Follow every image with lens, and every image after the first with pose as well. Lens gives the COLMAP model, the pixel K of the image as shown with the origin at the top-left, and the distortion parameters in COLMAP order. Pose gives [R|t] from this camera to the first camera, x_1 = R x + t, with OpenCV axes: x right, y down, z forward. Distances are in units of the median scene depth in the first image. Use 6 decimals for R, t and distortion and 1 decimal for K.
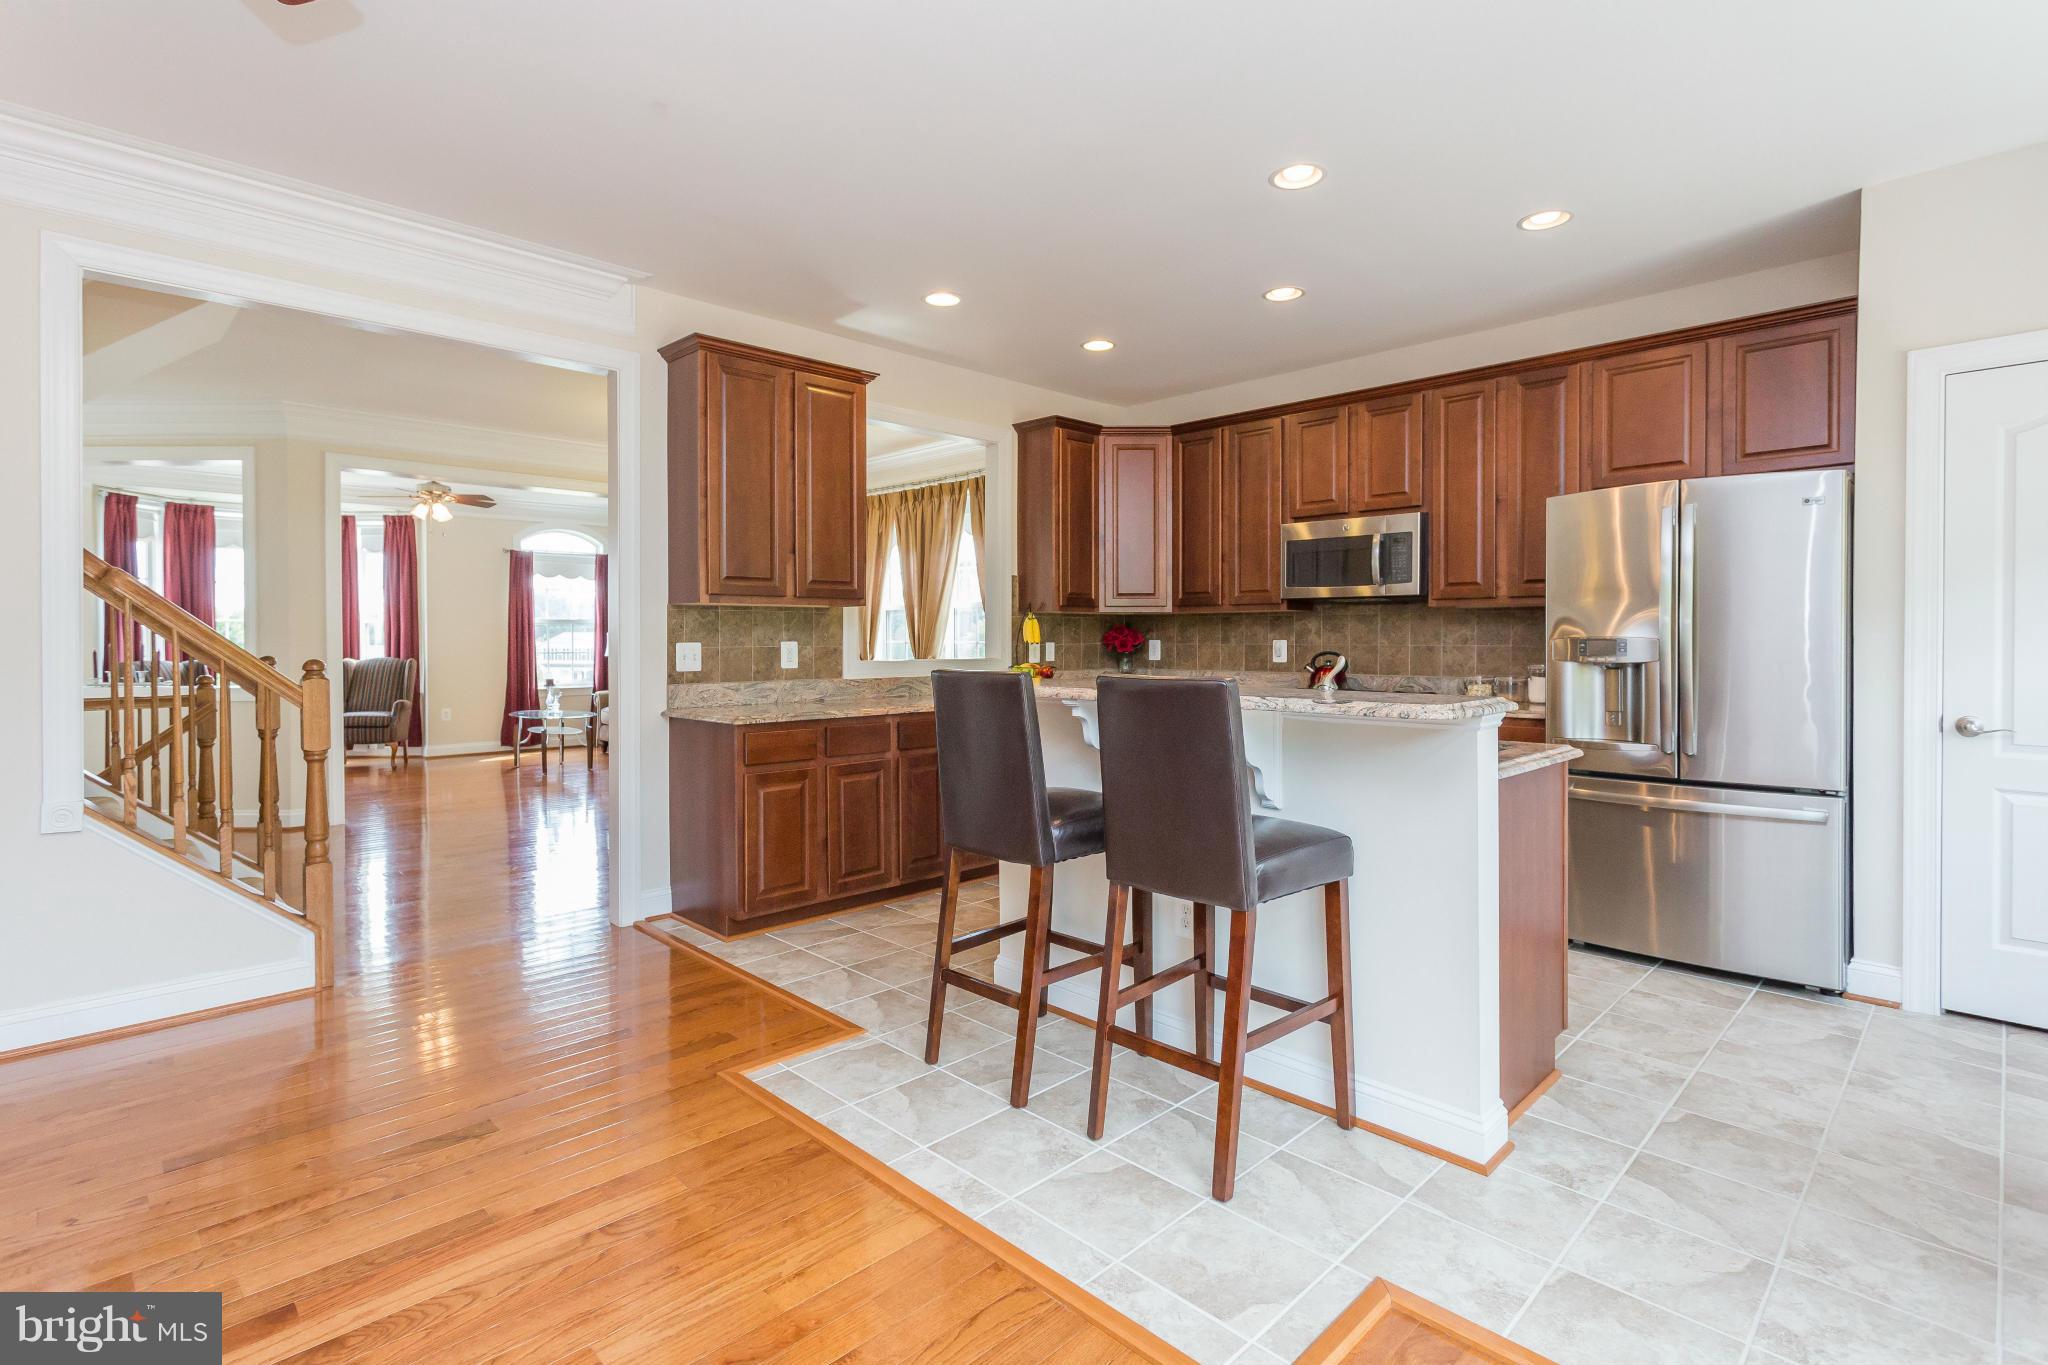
lens RADIAL K [[1006.9, 0, 1017.8], [0, 1006.9, 645.2], [0, 0, 1]] dist [-0.003508, 0.000081]
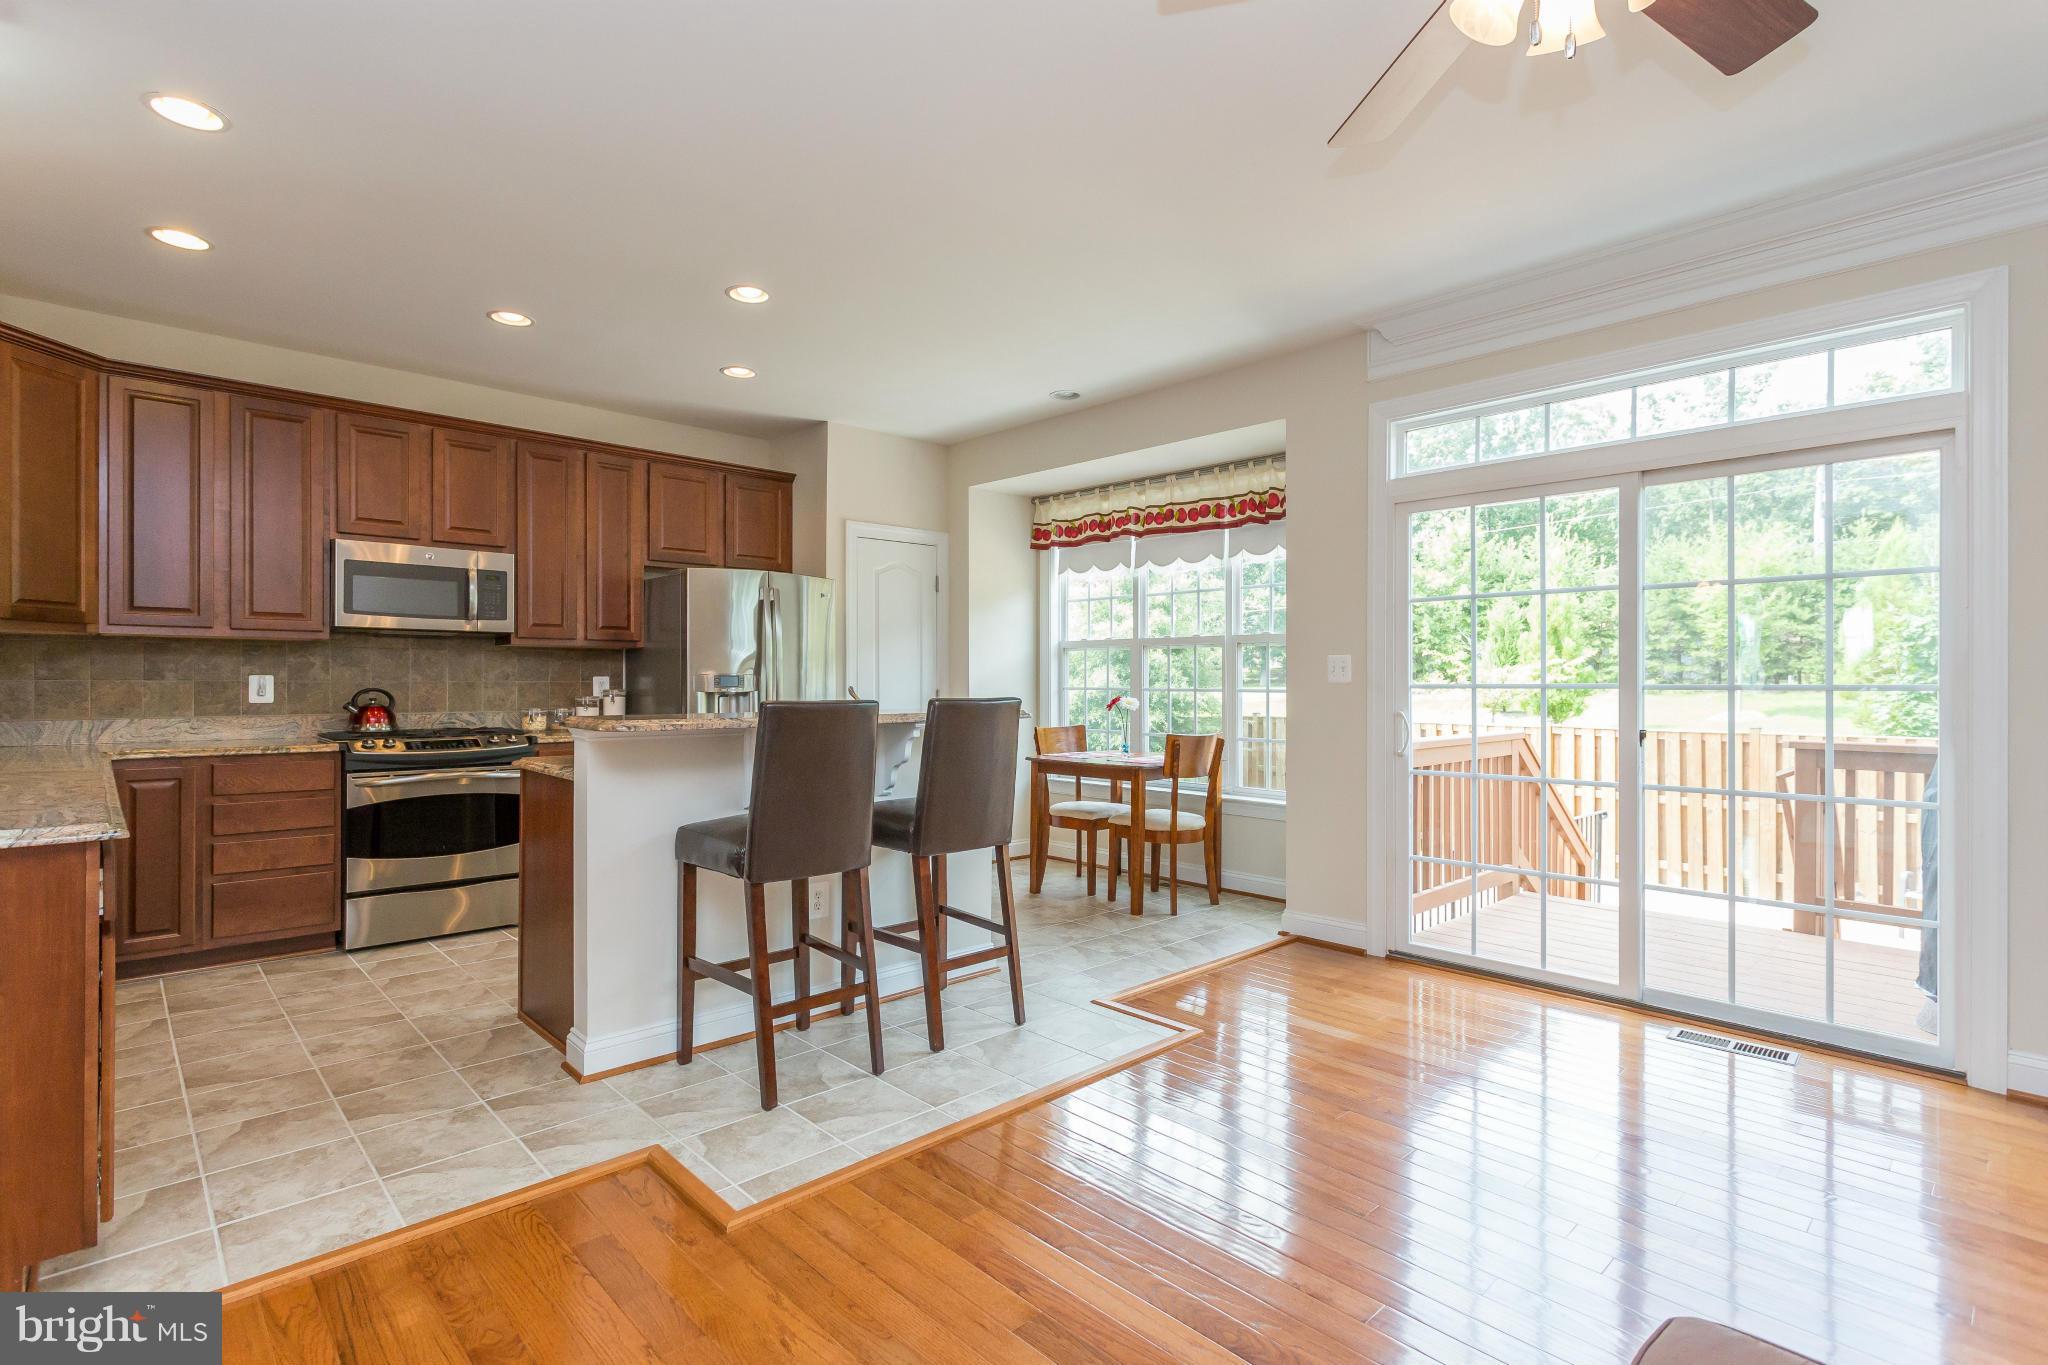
lens RADIAL K [[937.8, 0, 1088.4], [0, 937.8, 681.6], [0, 0, 1]] dist [-0.000740, -0.000237]
pose [[-0.021987, -0.002636, 0.999755, -0.587232], [0.004183, 0.999988, 0.002729, 0.000617], [-0.999750, 0.004242, -0.021976, 0.417666]]
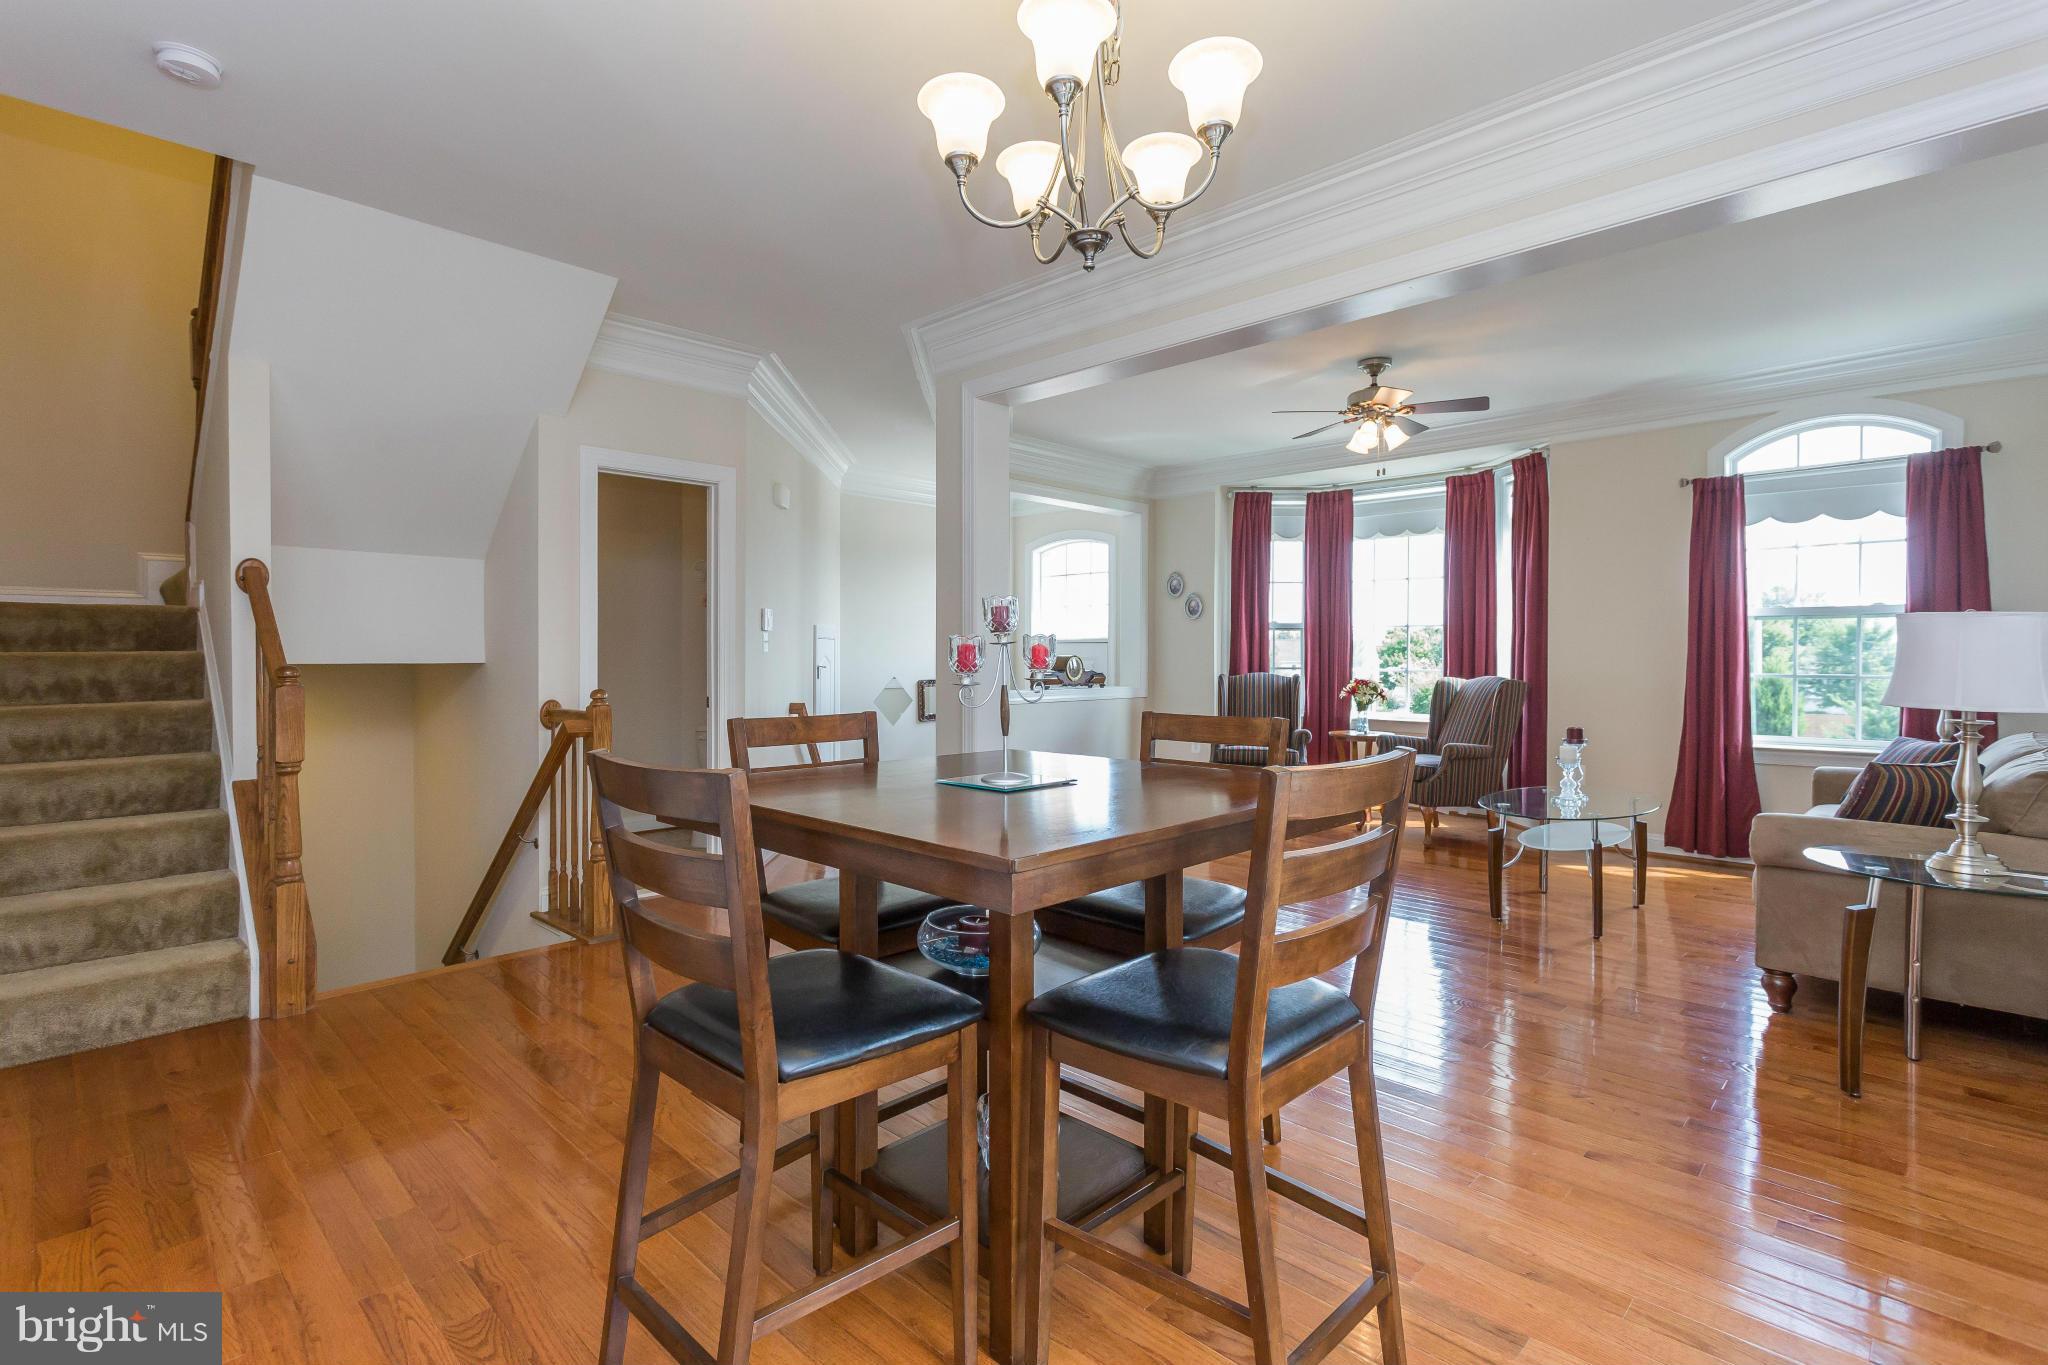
lens RADIAL K [[988.7, 0, 1036.4], [0, 988.7, 657.2], [0, 0, 1]] dist [0.002147, 0.000000]
pose [[-0.006062, 0.003841, -0.999974, 0.032729], [-0.007856, 0.999962, 0.003889, -0.001741], [0.999951, 0.007879, -0.006031, 1.320189]]
